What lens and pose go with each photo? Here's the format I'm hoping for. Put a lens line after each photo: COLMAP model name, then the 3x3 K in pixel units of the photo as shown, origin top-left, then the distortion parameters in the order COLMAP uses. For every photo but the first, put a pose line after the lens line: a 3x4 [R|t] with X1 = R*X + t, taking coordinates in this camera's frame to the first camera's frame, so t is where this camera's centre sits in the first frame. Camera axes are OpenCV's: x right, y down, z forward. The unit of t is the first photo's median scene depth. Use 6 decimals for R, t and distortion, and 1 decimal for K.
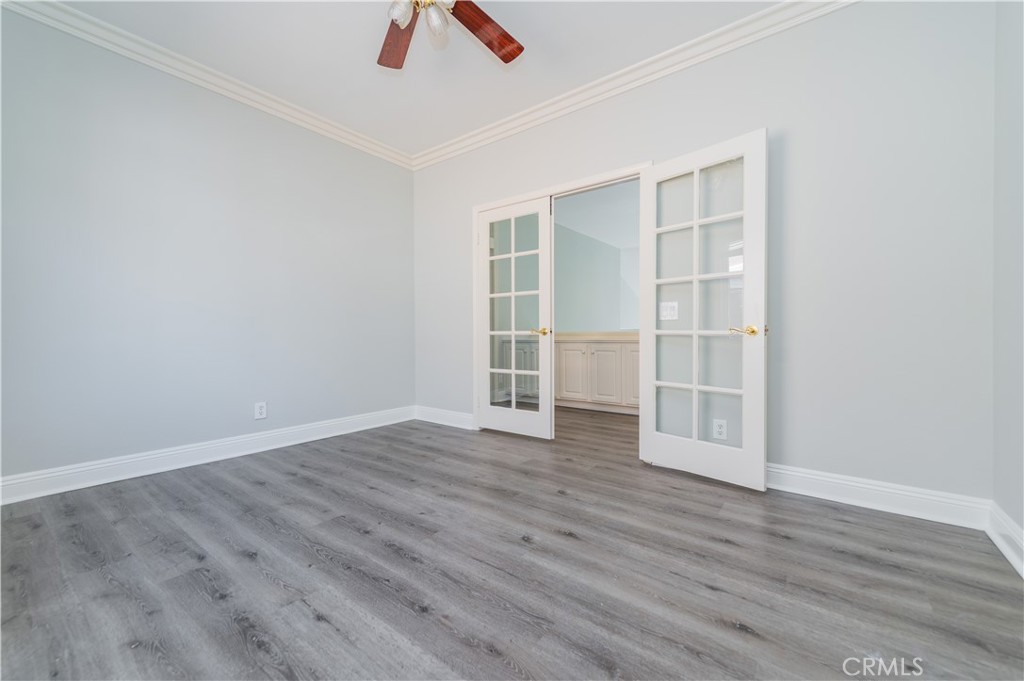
lens RADIAL K [[404.1, 0, 510.3], [0, 404.1, 337.6], [0, 0, 1]] dist [0.019756, -0.005835]
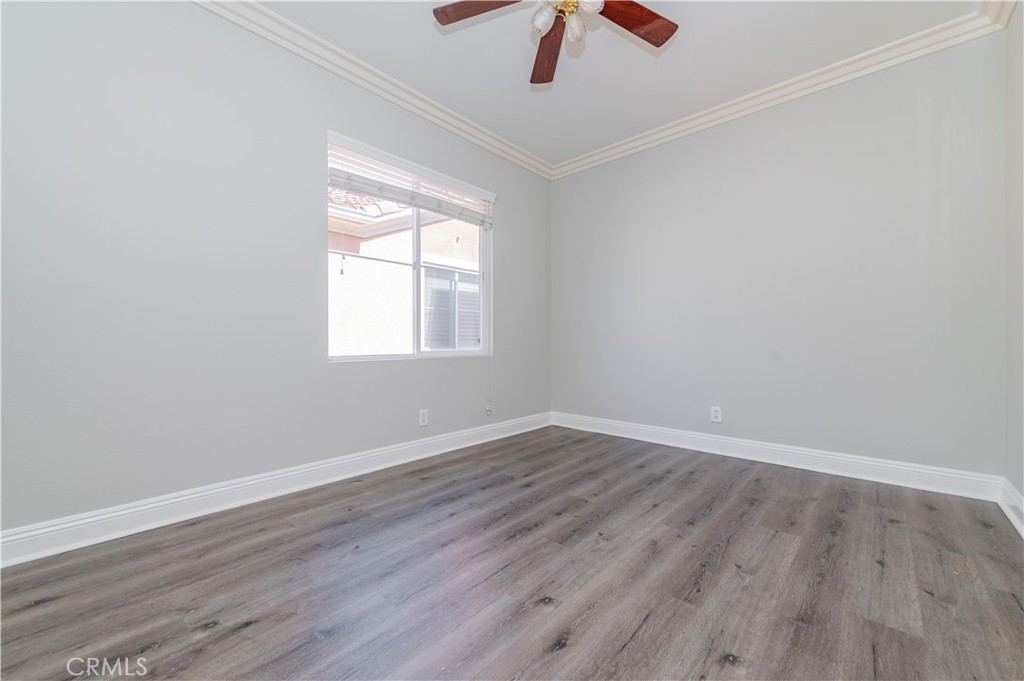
lens RADIAL K [[404.1, 0, 509.6], [0, 404.1, 340.6], [0, 0, 1]] dist [0.019756, -0.005835]
pose [[-0.075670, 0.000106, -0.997133, 0.673803], [-0.007454, 0.999972, 0.000672, -0.010891], [0.997105, 0.007484, -0.075667, 0.789995]]
